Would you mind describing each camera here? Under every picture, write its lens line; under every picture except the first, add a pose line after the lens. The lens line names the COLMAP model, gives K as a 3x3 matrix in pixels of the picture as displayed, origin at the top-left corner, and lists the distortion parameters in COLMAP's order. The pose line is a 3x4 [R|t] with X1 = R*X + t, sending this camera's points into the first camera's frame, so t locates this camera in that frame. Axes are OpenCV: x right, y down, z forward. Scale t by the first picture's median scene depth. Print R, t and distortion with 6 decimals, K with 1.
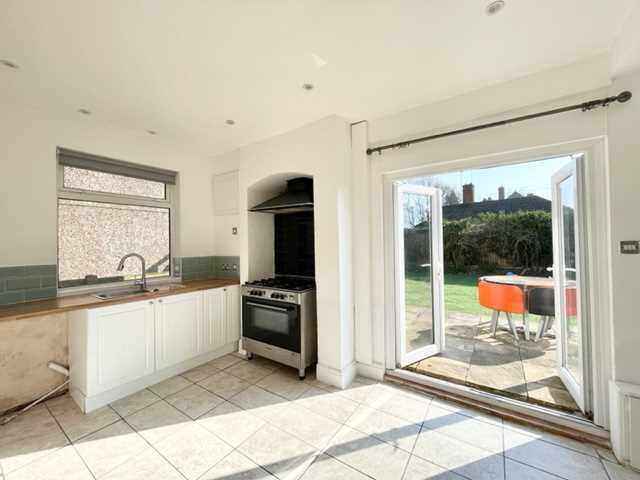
lens RADIAL K [[257.9, 0, 319.9], [0, 257.9, 238.7], [0, 0, 1]] dist [-0.004004, 0.000345]
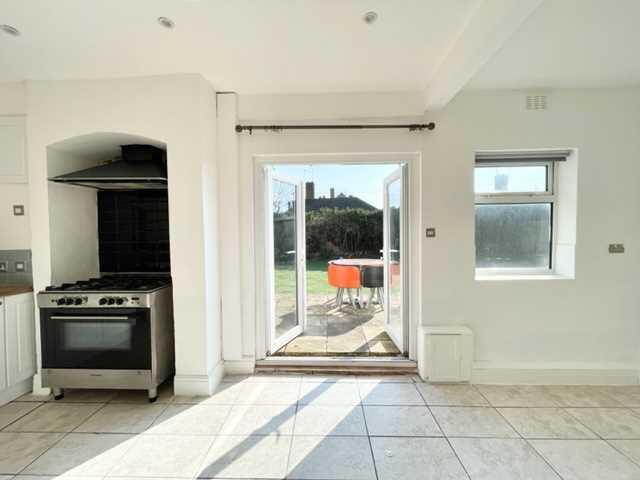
lens RADIAL K [[257.9, 0, 320.2], [0, 257.9, 239.0], [0, 0, 1]] dist [-0.004004, 0.000345]
pose [[0.839624, -0.008801, 0.543097, -0.063708], [-0.010202, 0.999437, 0.031967, 0.017585], [-0.543072, -0.032381, 0.839061, 0.073926]]
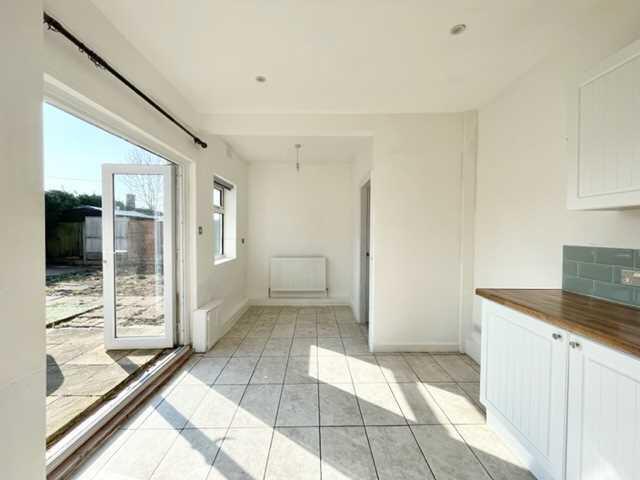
lens RADIAL K [[257.9, 0, 321.4], [0, 257.9, 238.5], [0, 0, 1]] dist [-0.004004, 0.000345]
pose [[-0.580882, -0.002461, 0.813984, -0.446565], [-0.006321, 0.999979, -0.001488, 0.053177], [-0.813964, -0.006010, -0.580885, 0.840063]]
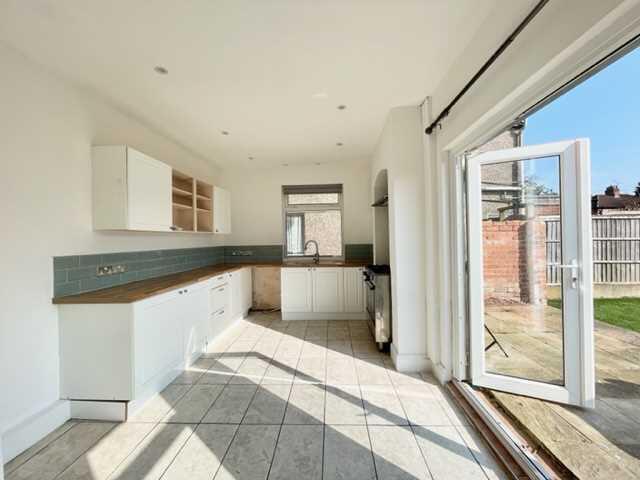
lens RADIAL K [[257.9, 0, 319.7], [0, 257.9, 239.0], [0, 0, 1]] dist [-0.004004, 0.000345]
pose [[0.520828, 0.005825, -0.853642, 0.757093], [0.021317, 0.999576, 0.019826, 0.018118], [0.853396, -0.028523, 0.520483, 0.186391]]
